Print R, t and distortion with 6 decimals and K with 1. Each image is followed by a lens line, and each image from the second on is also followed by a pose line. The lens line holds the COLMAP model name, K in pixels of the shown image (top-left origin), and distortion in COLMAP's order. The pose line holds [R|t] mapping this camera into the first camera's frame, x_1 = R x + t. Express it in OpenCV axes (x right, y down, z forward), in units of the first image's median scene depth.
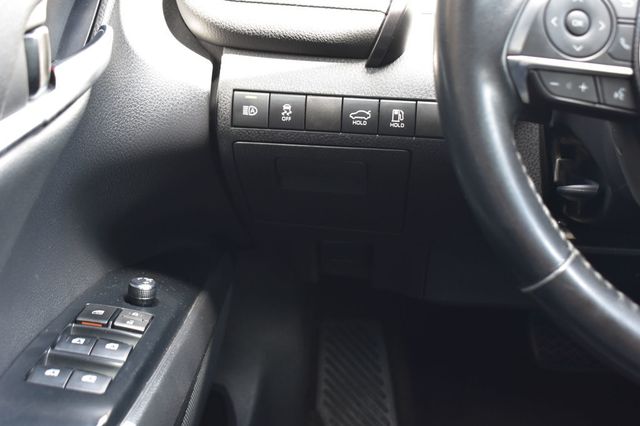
lens RADIAL K [[1009.8, 0, 320.9], [0, 1009.8, 213.4], [0, 0, 1]] dist [0.071351, 0.000000]
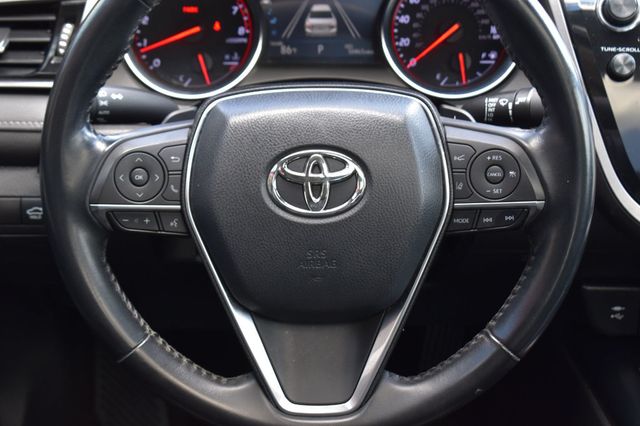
lens RADIAL K [[1210.4, 0, 320.6], [0, 1210.4, 213.2], [0, 0, 1]] dist [0.069956, 0.000000]
pose [[0.996184, -0.061001, 0.062421, 0.394995], [0.056101, 0.995416, 0.077455, -0.253354], [-0.066859, -0.073657, 0.995040, -0.721582]]
